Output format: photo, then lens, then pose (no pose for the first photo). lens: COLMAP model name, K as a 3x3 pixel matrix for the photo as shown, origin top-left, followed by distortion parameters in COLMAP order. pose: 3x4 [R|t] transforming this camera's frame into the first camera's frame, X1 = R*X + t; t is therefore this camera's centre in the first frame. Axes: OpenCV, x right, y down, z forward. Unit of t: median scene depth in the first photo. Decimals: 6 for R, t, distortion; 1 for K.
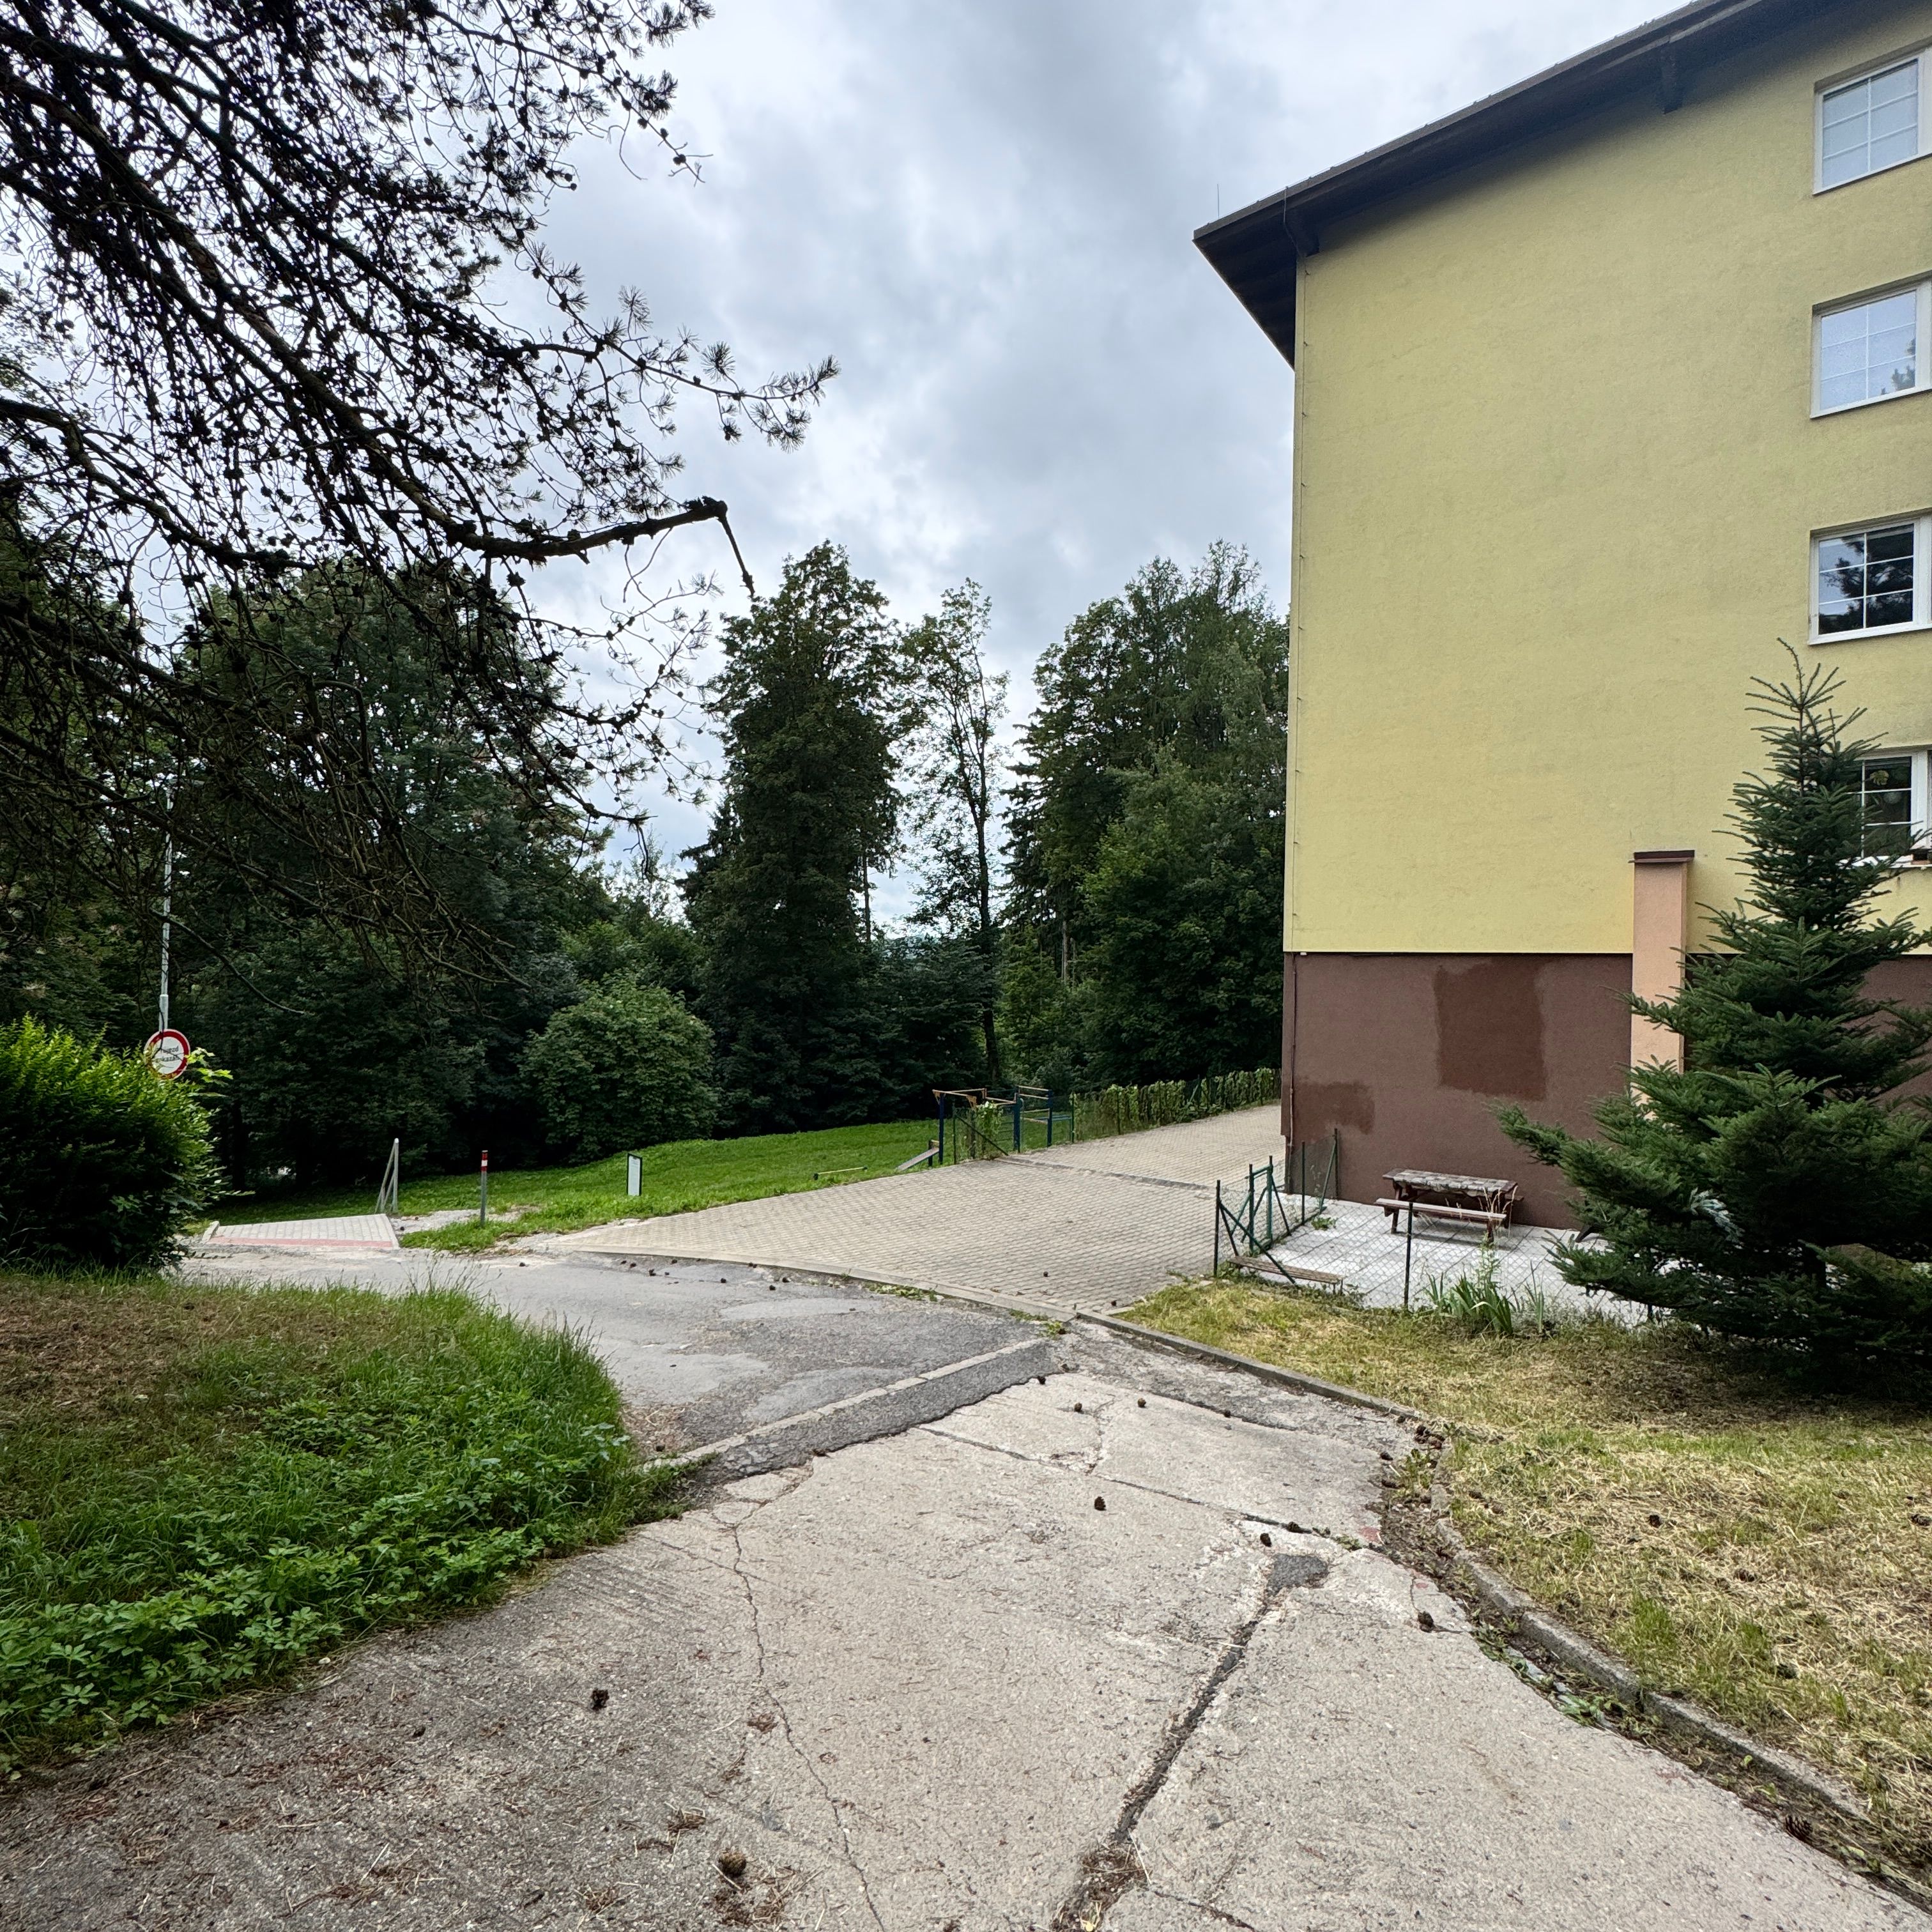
lens RADIAL K [[1020.7, 0, 967.1], [0, 1020.7, 962.9], [0, 0, 1]] dist [-0.004754, -0.000095]
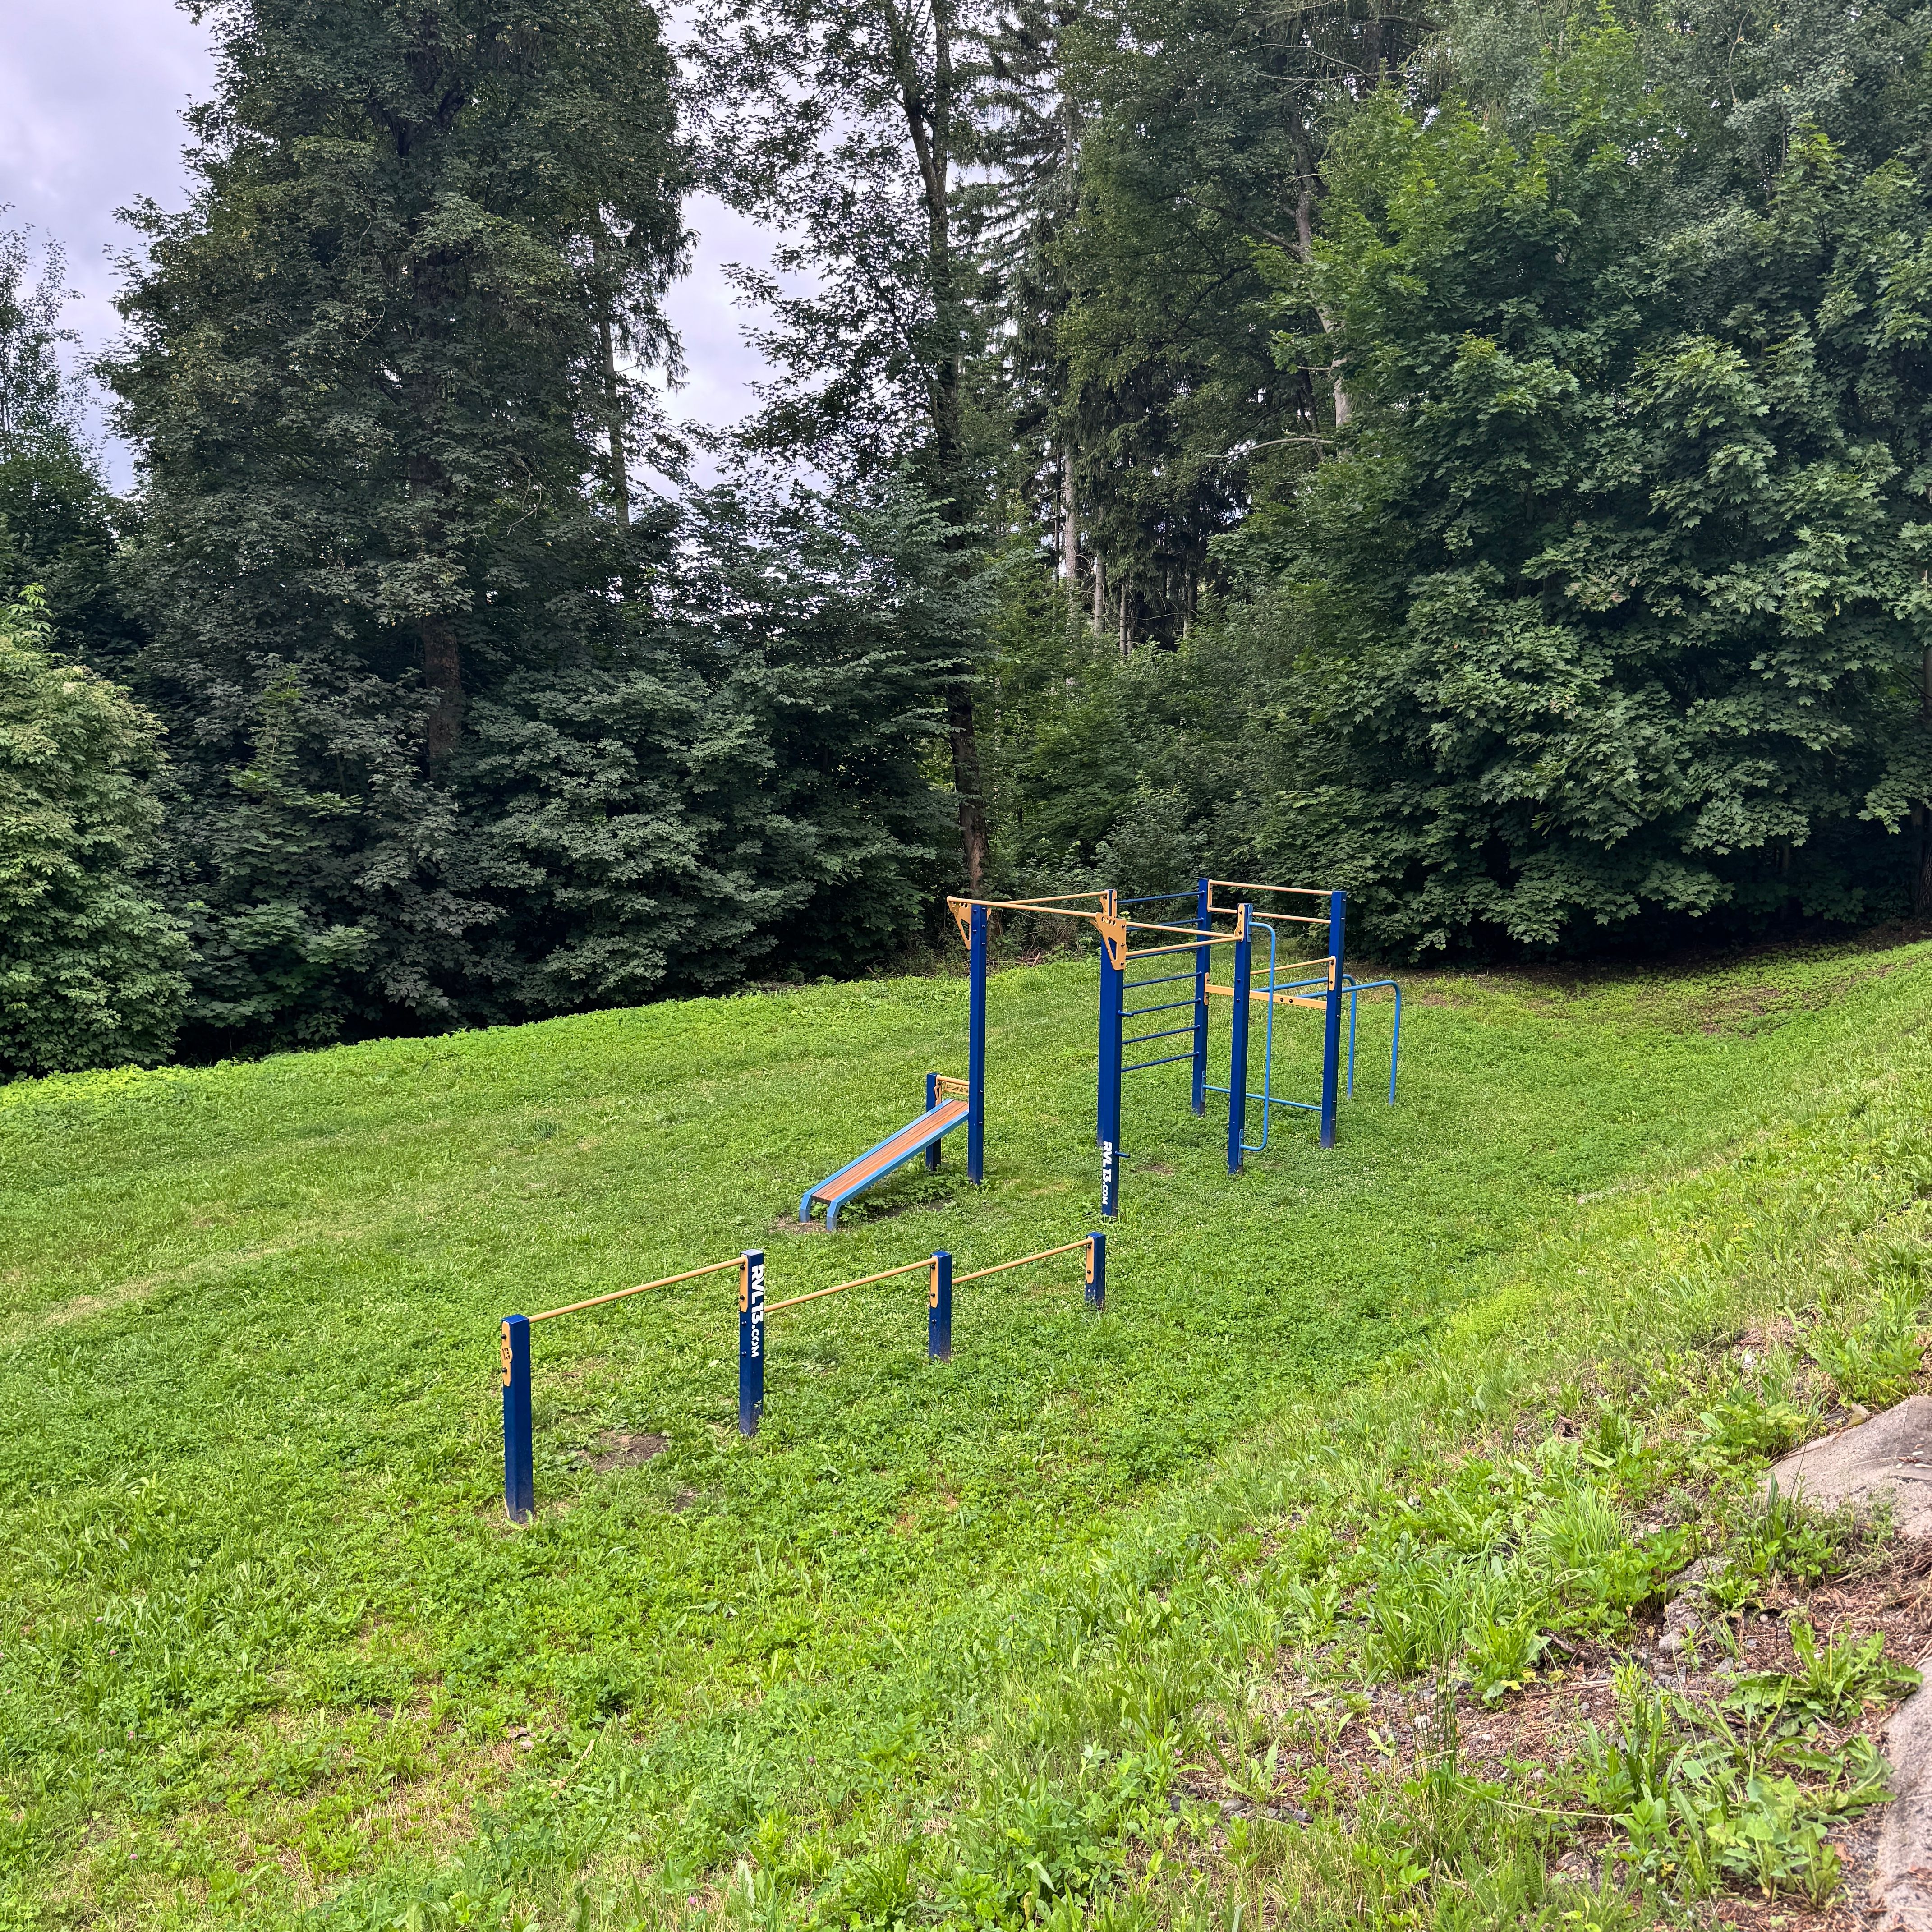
lens RADIAL K [[1791.0, 0, 968.9], [0, 1791.0, 984.4], [0, 0, 1]] dist [0.041400, 0.000000]
pose [[0.994597, -0.020468, 0.101773, -0.049491], [0.003249, 0.986027, 0.166553, 0.044433], [-0.103760, -0.165323, 0.980766, 0.341305]]
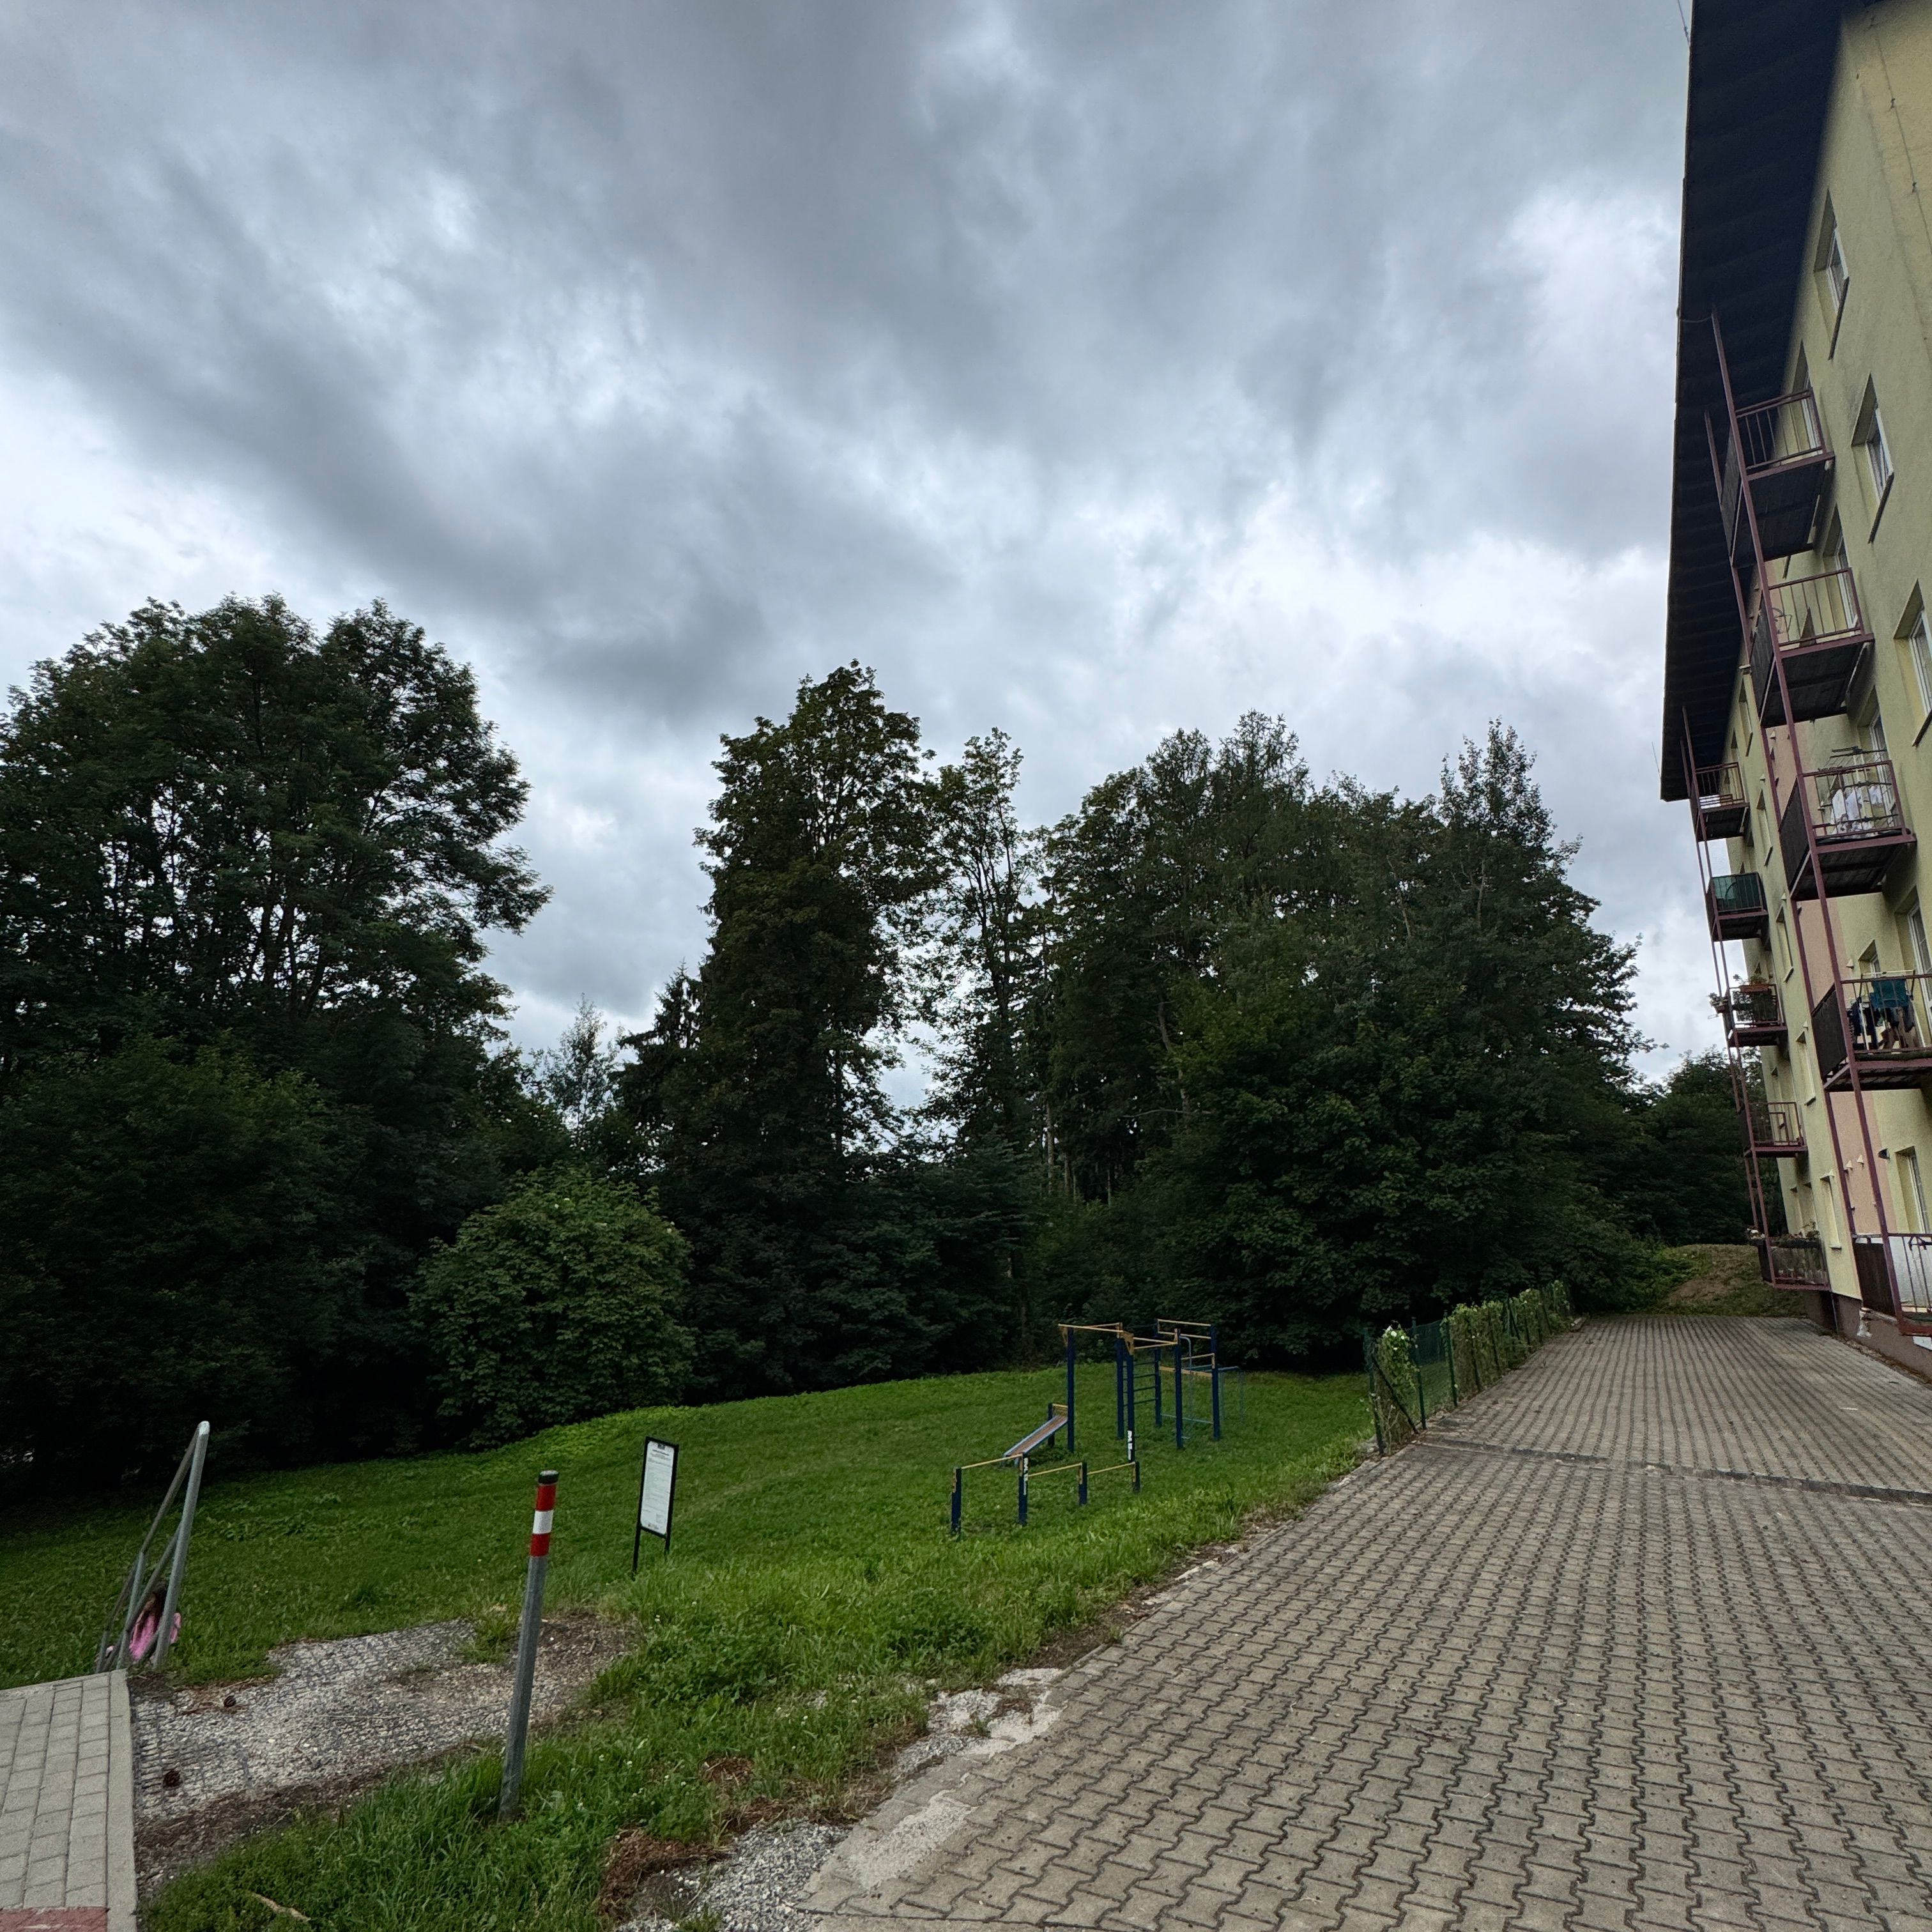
lens RADIAL K [[1020.7, 0, 968.1], [0, 1020.7, 963.8], [0, 0, 1]] dist [-0.004754, -0.000095]
pose [[0.994556, 0.030387, 0.099672, -0.107820], [-0.006495, 0.972753, -0.231753, 0.031552], [-0.103998, 0.229845, 0.967655, 0.190775]]
